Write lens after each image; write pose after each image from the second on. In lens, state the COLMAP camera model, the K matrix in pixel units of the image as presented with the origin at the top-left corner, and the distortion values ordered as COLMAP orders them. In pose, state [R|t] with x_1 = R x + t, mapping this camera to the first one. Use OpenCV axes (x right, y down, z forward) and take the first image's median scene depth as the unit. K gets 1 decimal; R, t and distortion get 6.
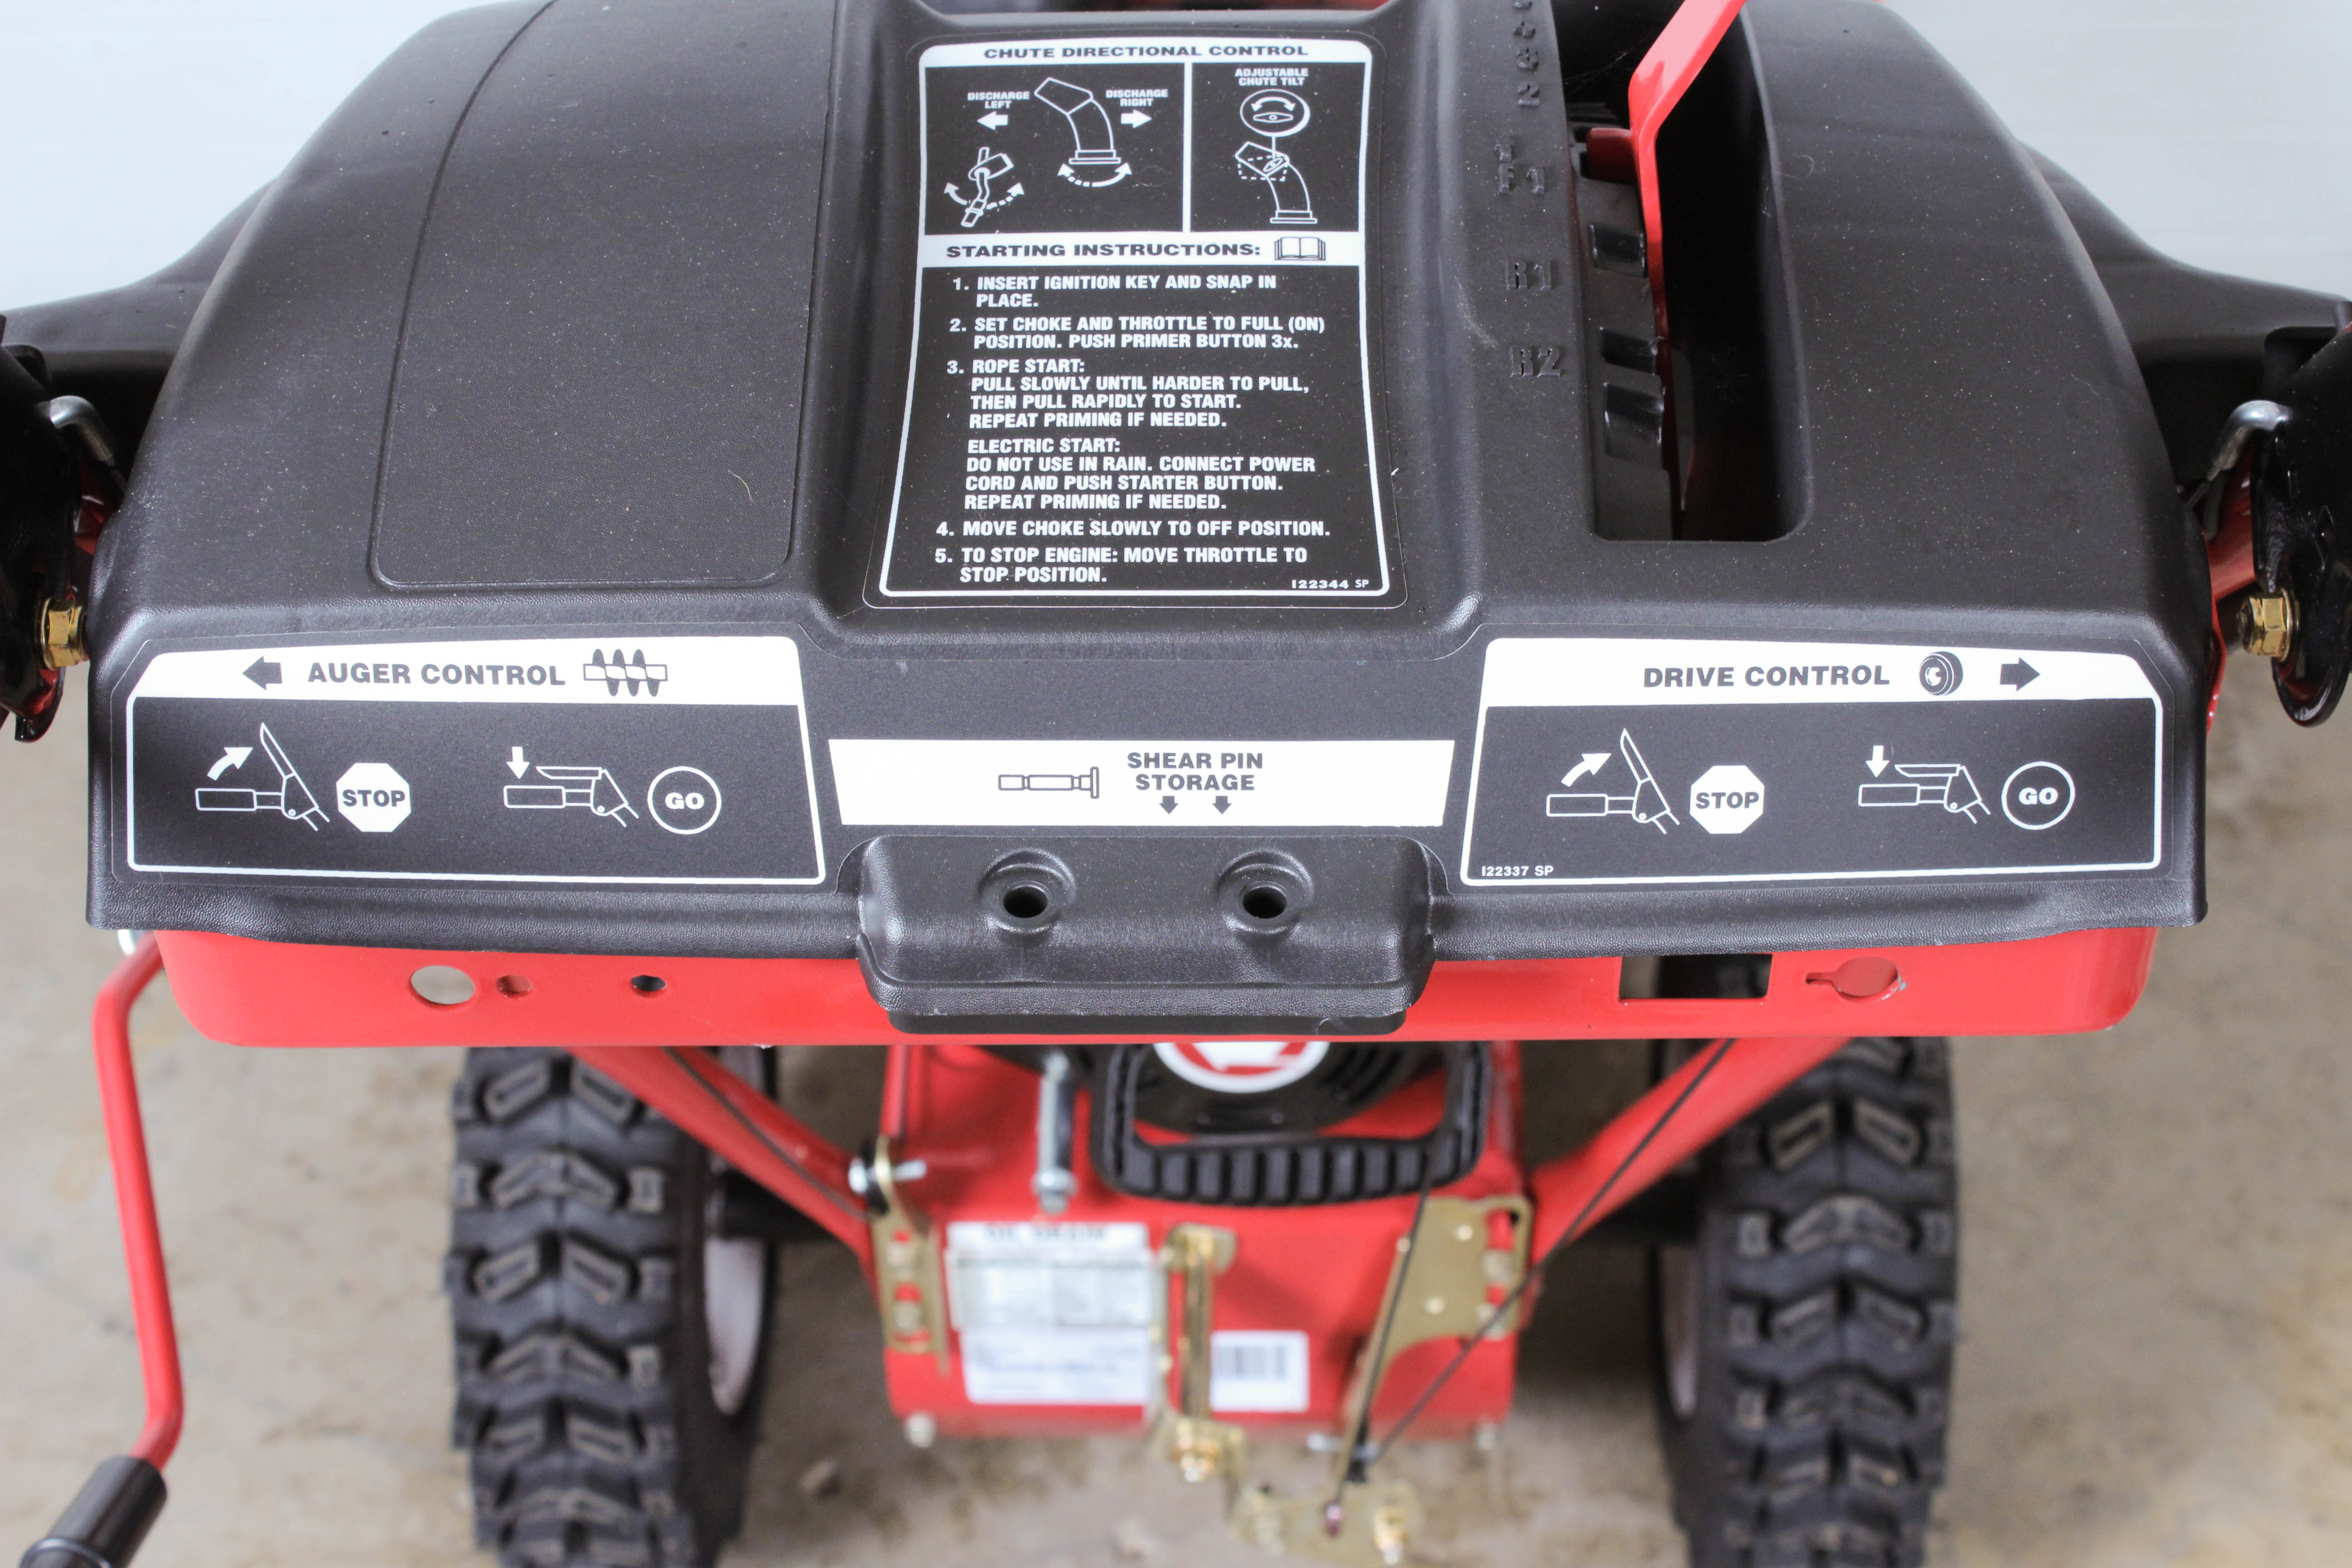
lens RADIAL K [[3698.1, 0, 1186.5], [0, 3698.1, 798.7], [0, 0, 1]] dist [-0.018052, 0.000000]
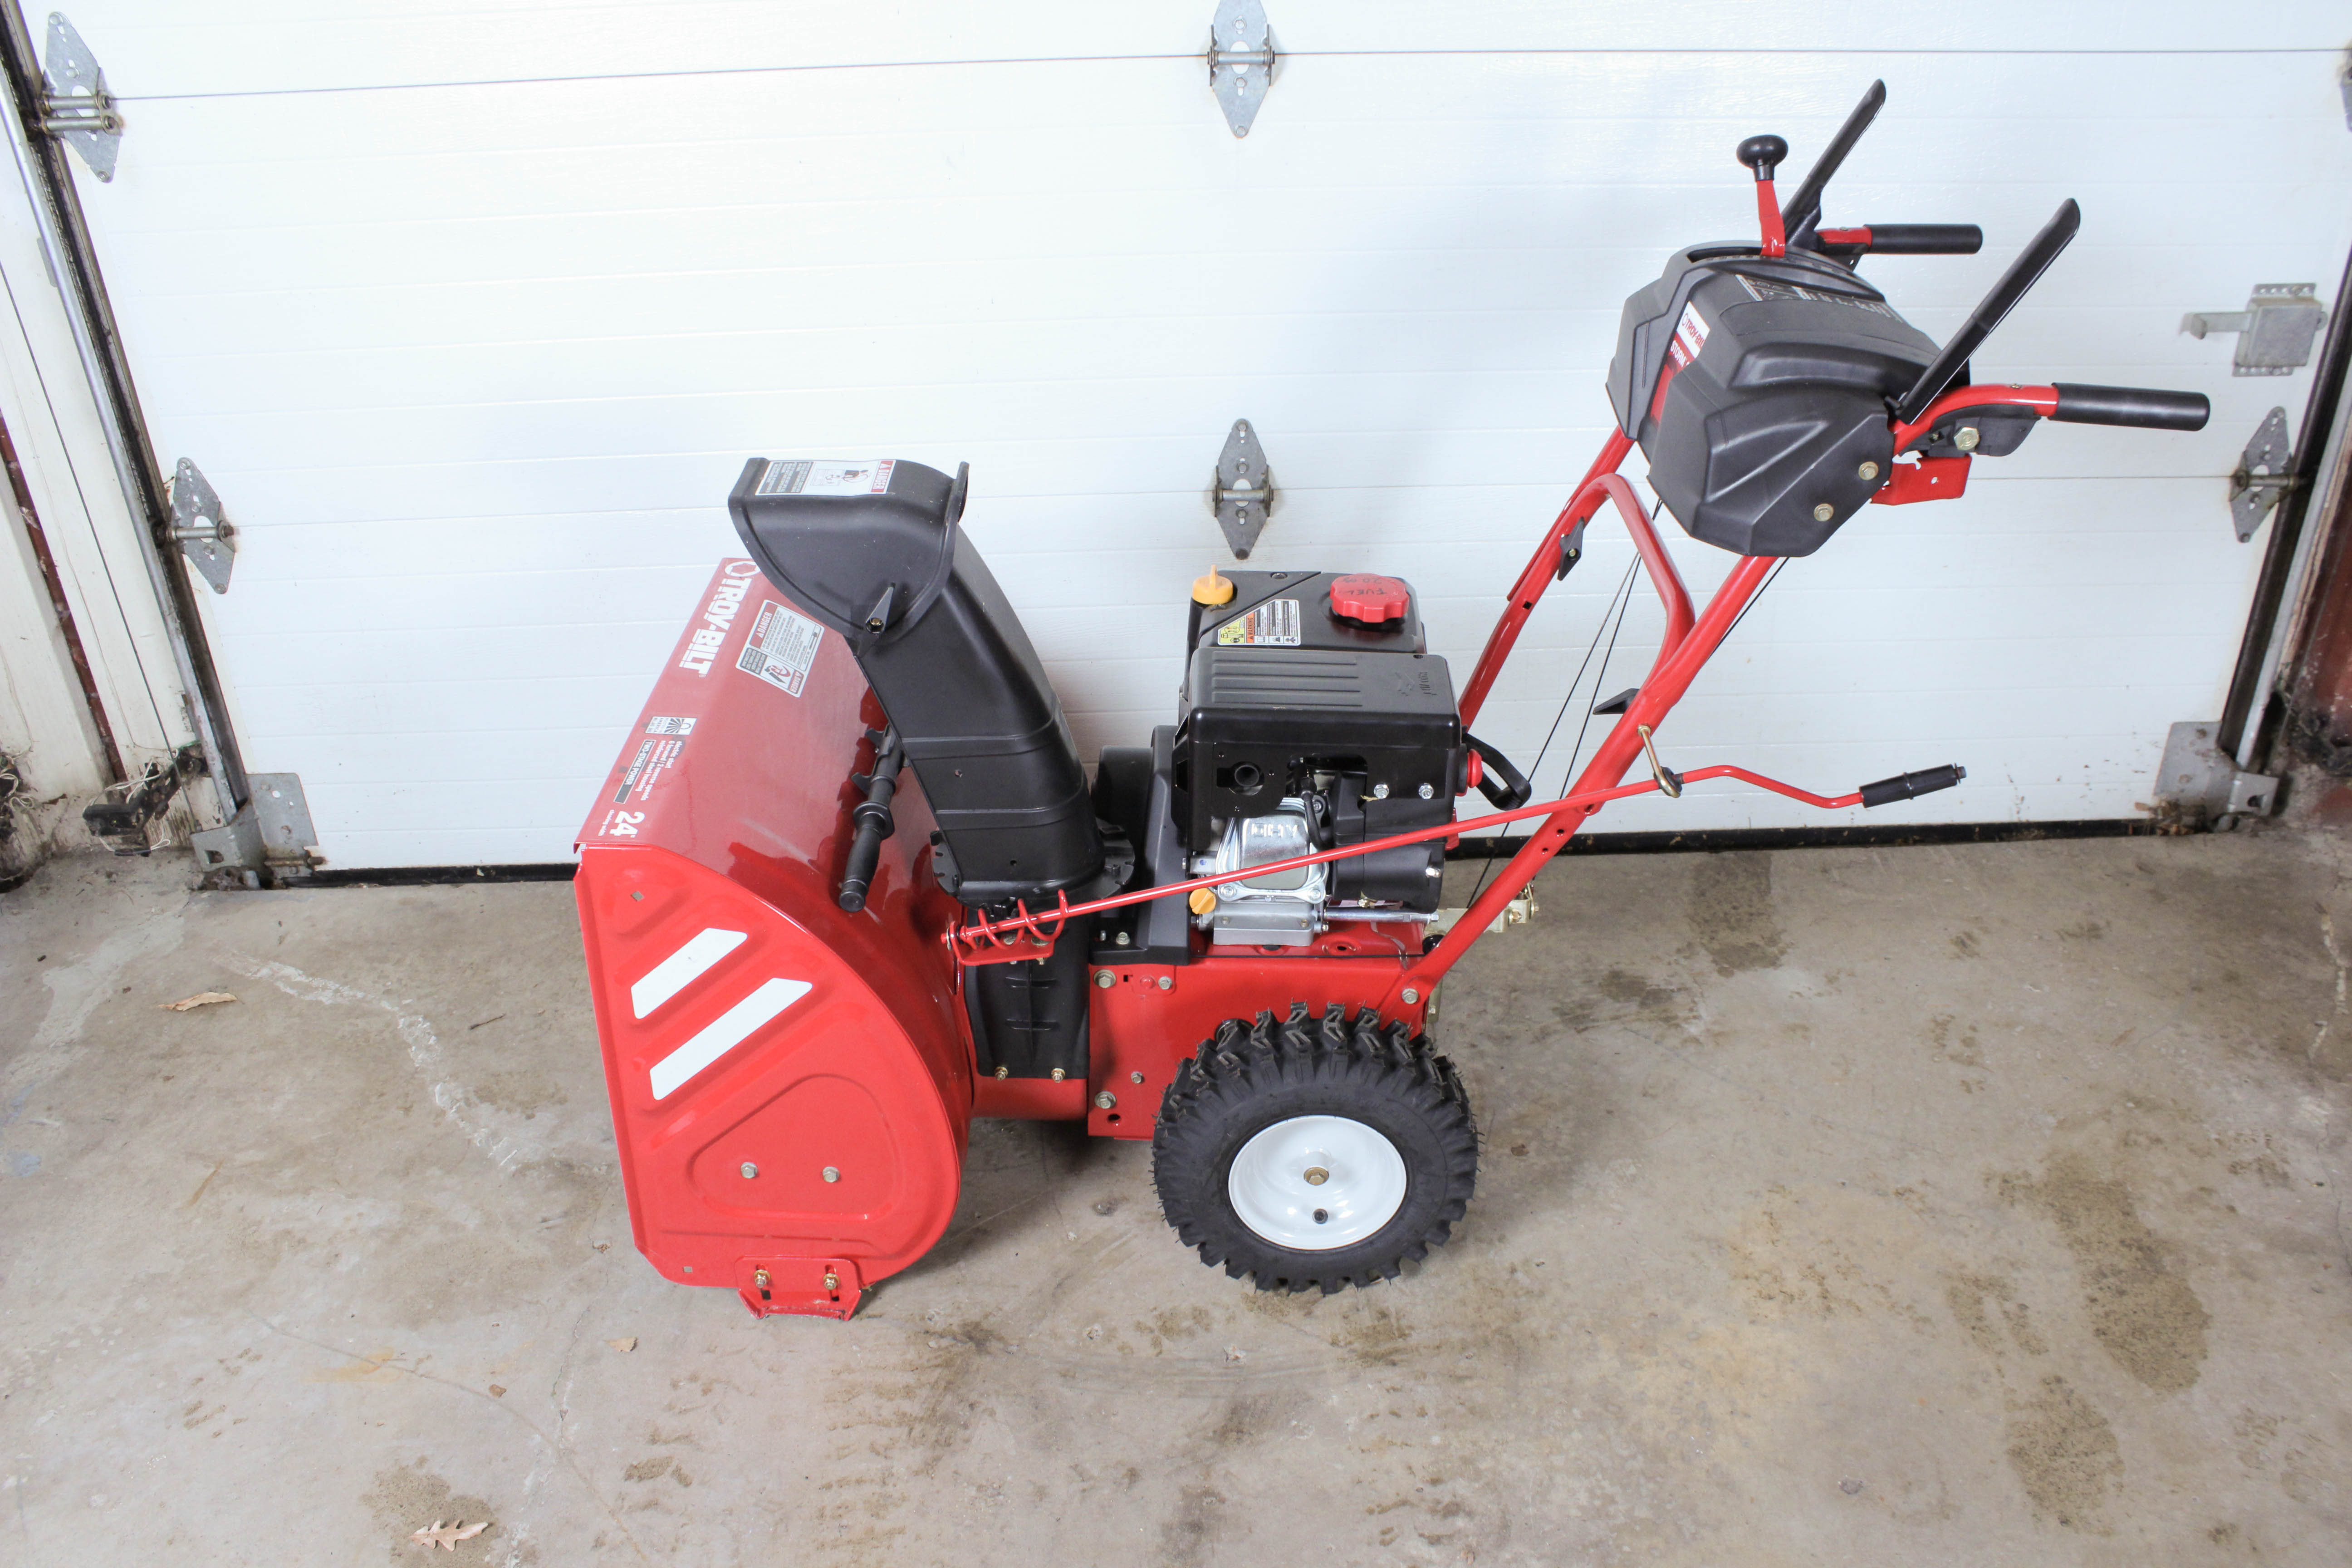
lens RADIAL K [[1924.3, 0, 1194.7], [0, 1924.3, 812.3], [0, 0, 1]] dist [-0.163972, 0.137167]
pose [[0.999443, -0.023043, 0.024145, -0.135922], [0.027046, 0.983041, -0.181379, 0.202734], [-0.019556, 0.181931, 0.983117, -0.443952]]
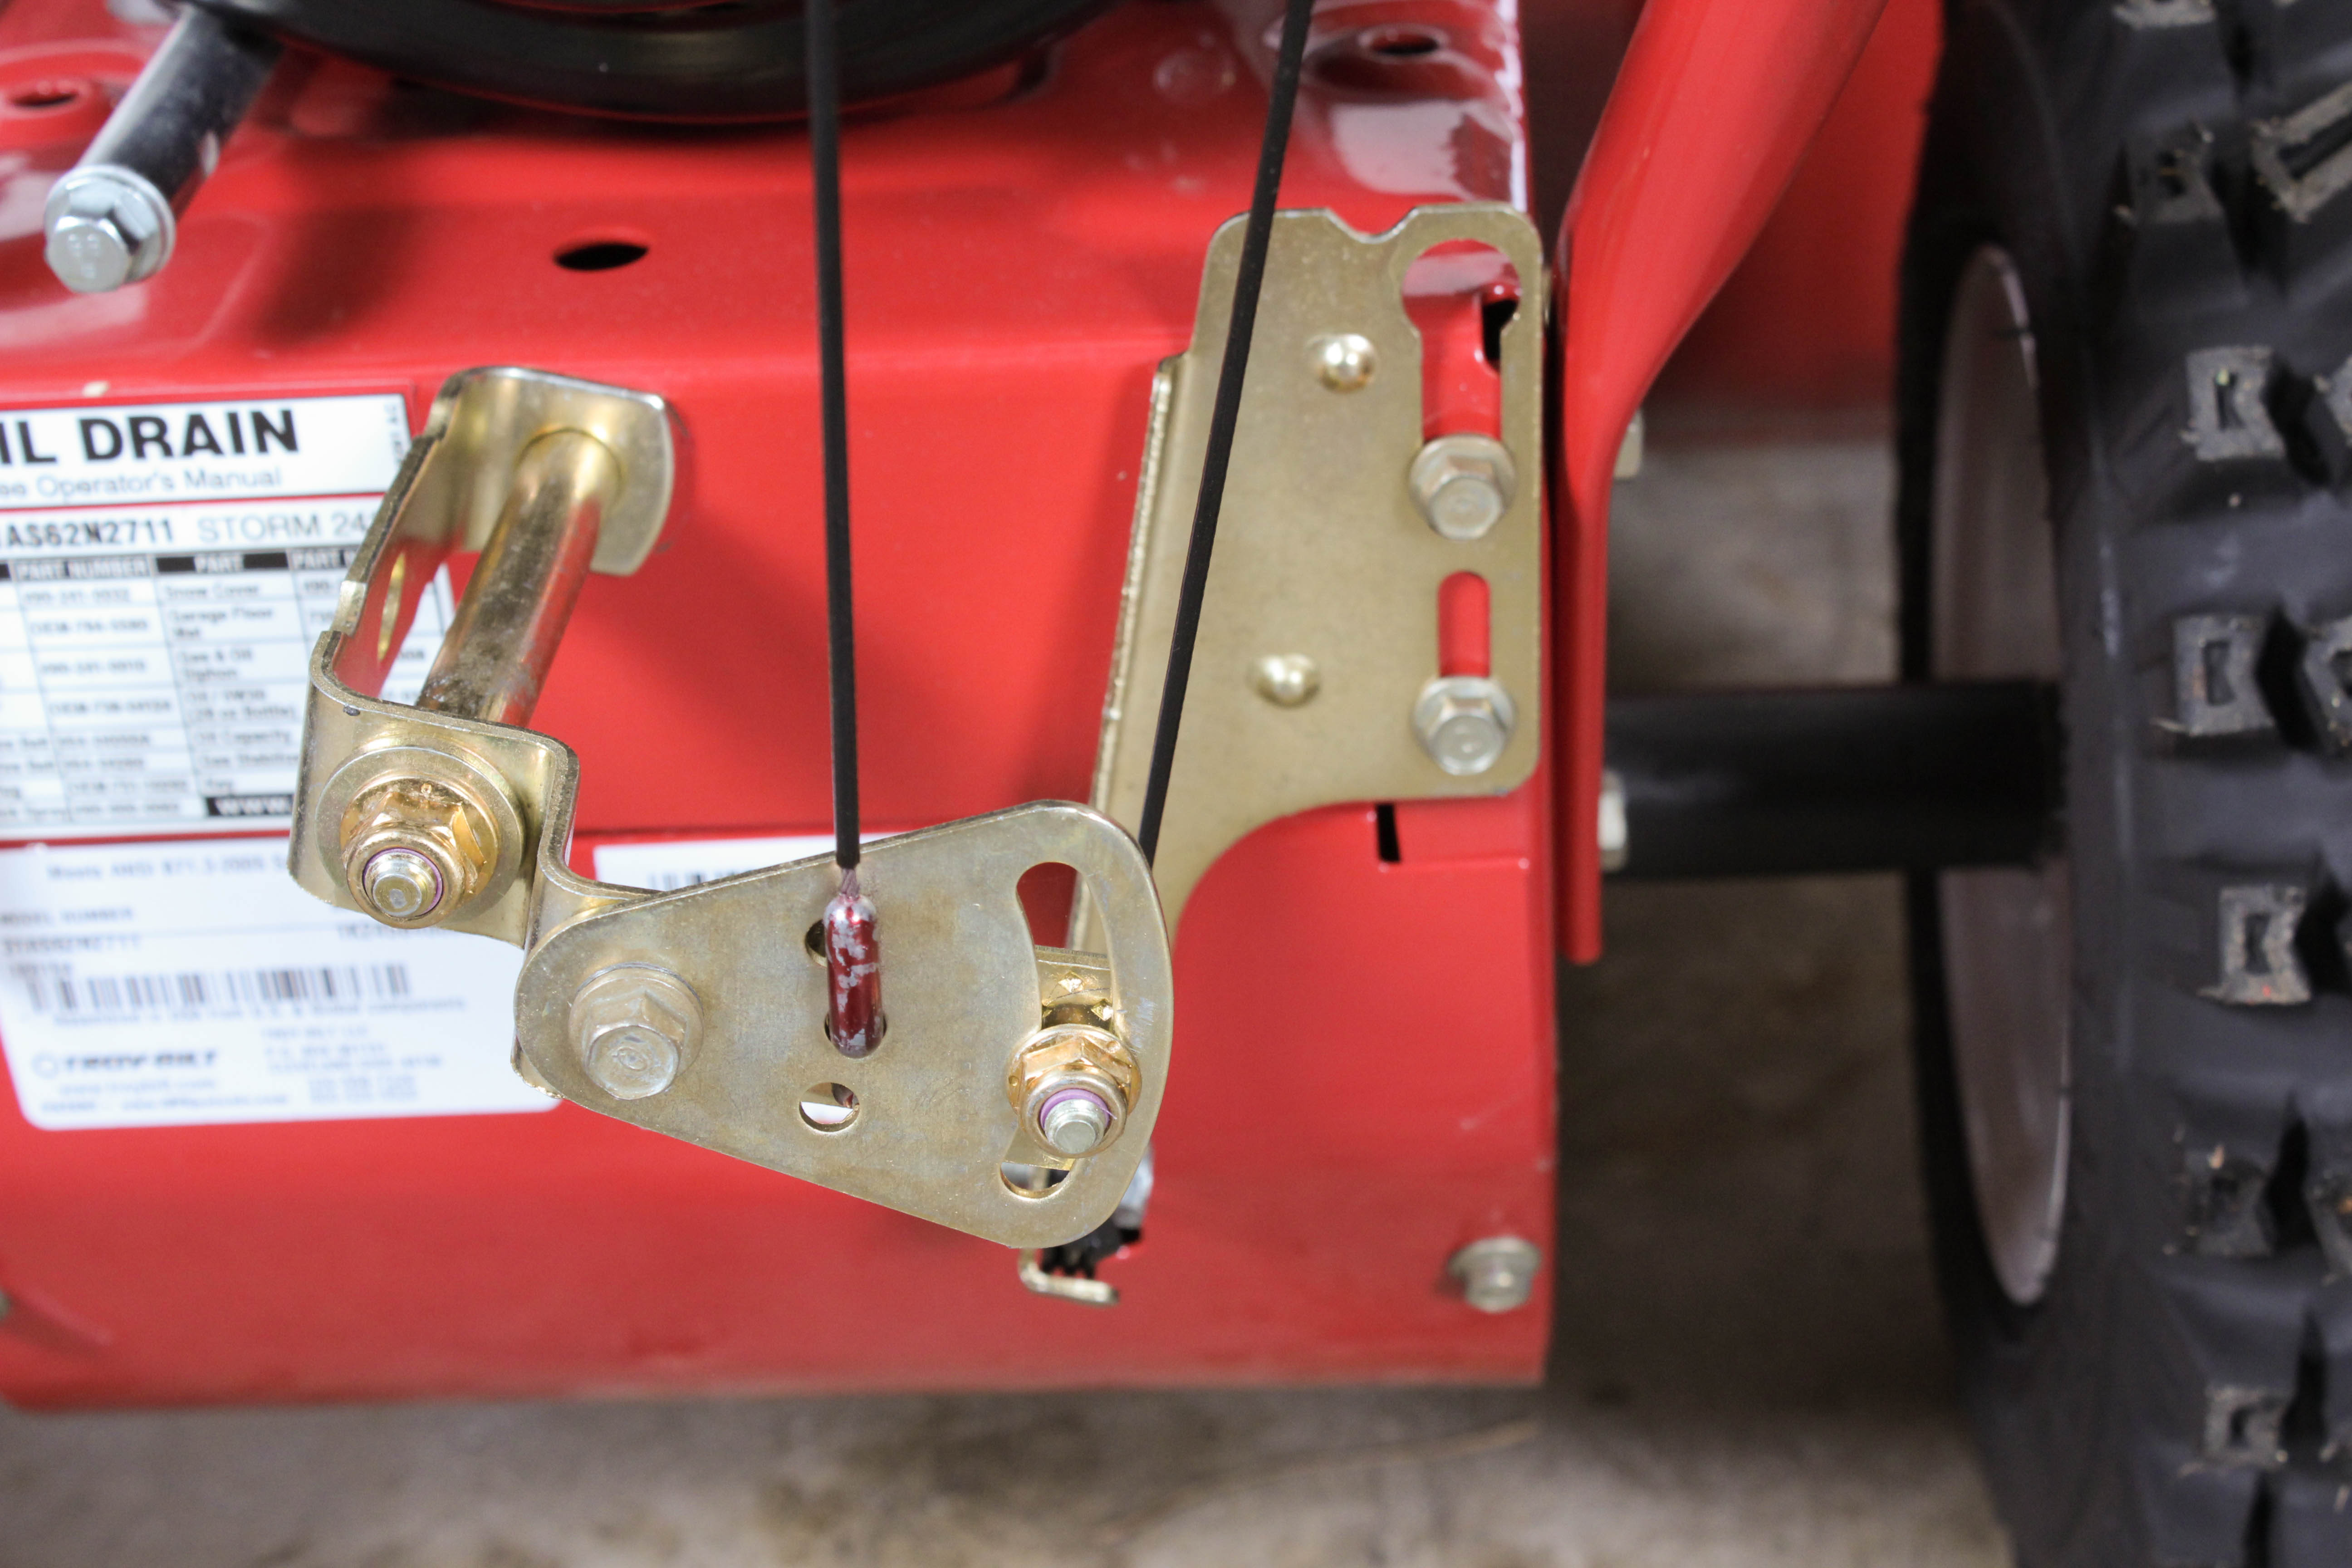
lens RADIAL K [[4139.0, 0, 1179.1], [0, 4139.0, 772.1], [0, 0, 1]] dist [0.017187, 0.000000]
pose [[0.998813, -0.029461, -0.038786, 0.144575], [0.018763, 0.967600, -0.251791, 0.488279], [0.044947, 0.250765, 0.967004, 1.285254]]
